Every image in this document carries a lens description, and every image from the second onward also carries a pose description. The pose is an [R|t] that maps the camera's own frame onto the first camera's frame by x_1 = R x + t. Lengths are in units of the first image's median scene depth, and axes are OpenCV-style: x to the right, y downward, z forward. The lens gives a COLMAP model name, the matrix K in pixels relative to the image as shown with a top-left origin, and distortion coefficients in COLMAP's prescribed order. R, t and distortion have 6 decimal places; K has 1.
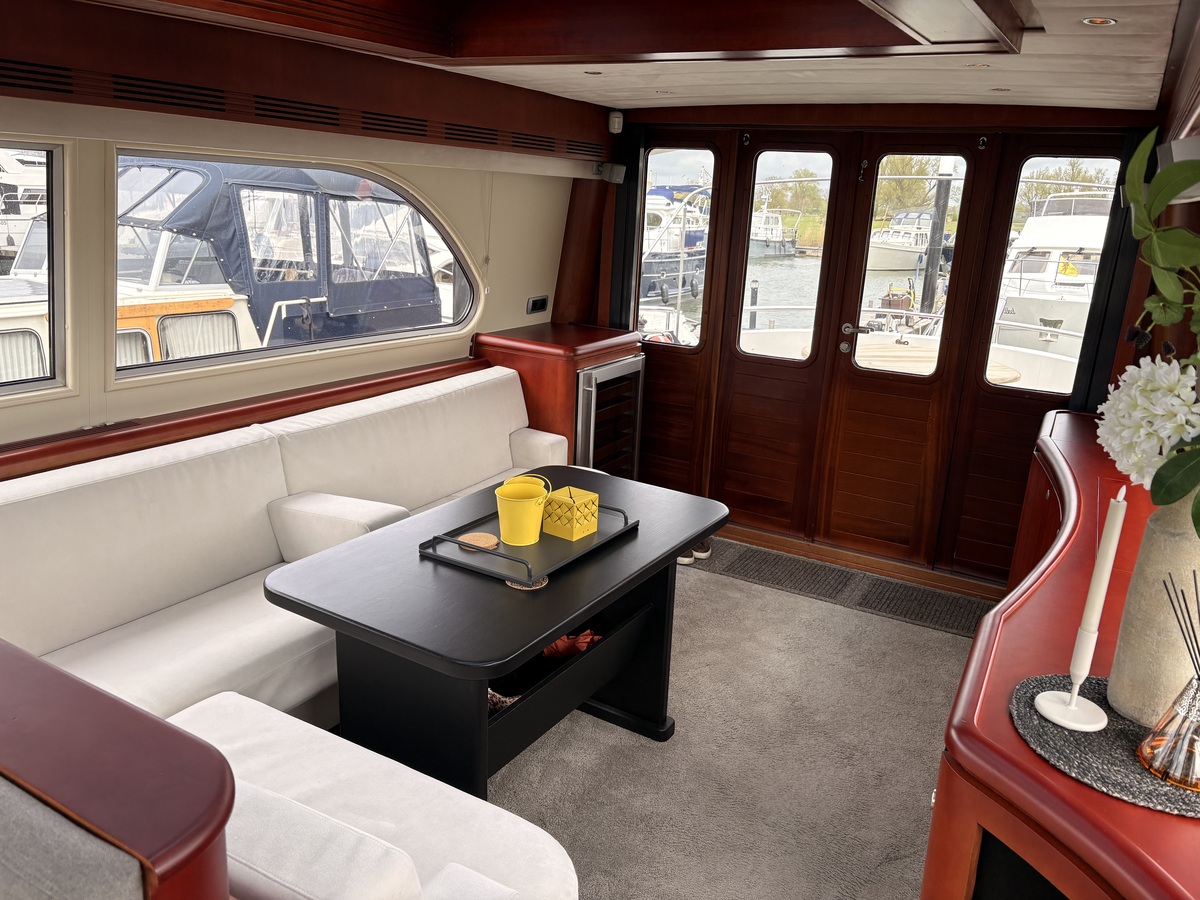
lens RADIAL K [[906.8, 0, 602.5], [0, 906.8, 443.3], [0, 0, 1]] dist [0.037426, -0.036452]
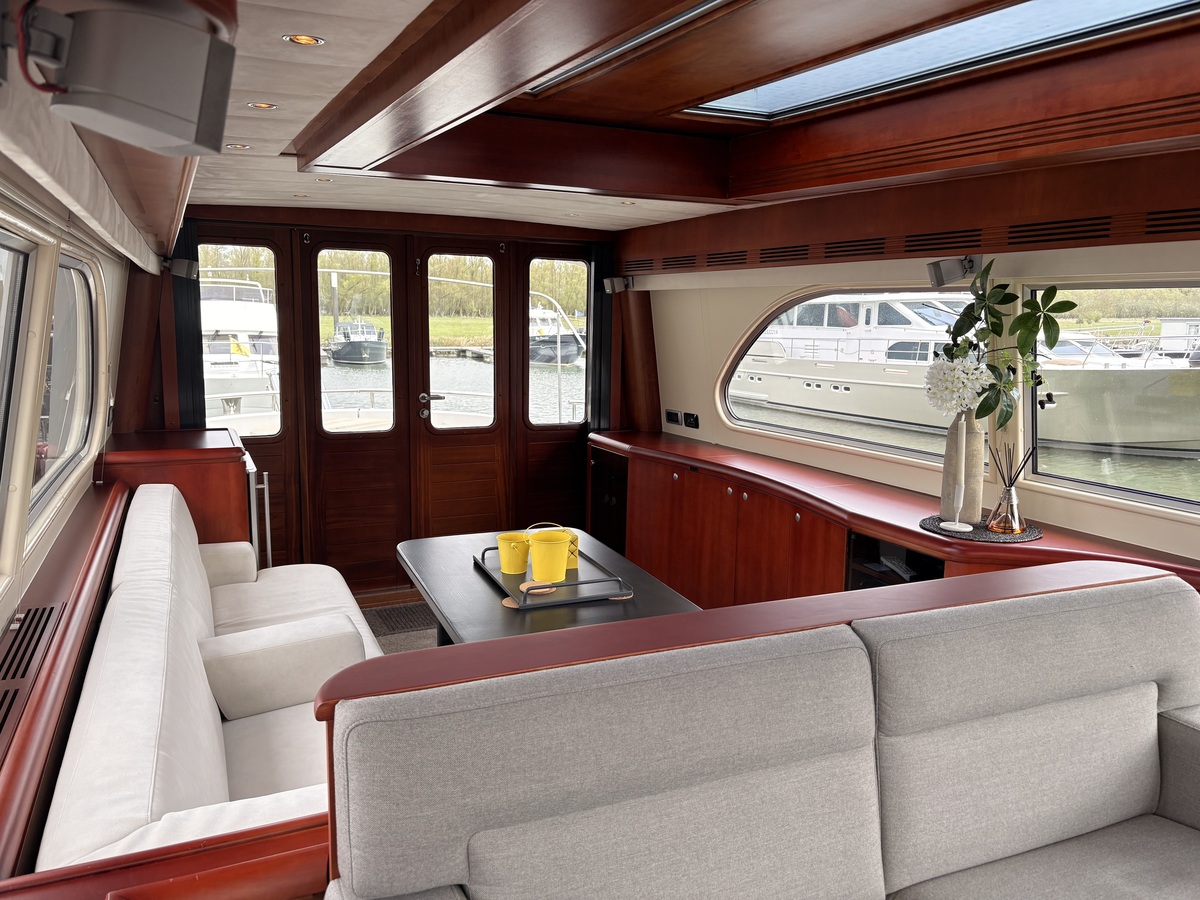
lens RADIAL K [[906.8, 0, 610.5], [0, 906.8, 451.0], [0, 0, 1]] dist [0.037426, -0.036452]
pose [[0.582191, -0.165705, 0.795987, -0.543672], [0.230213, 0.972543, 0.034081, -0.042646], [-0.779779, 0.163405, 0.604353, 0.105510]]
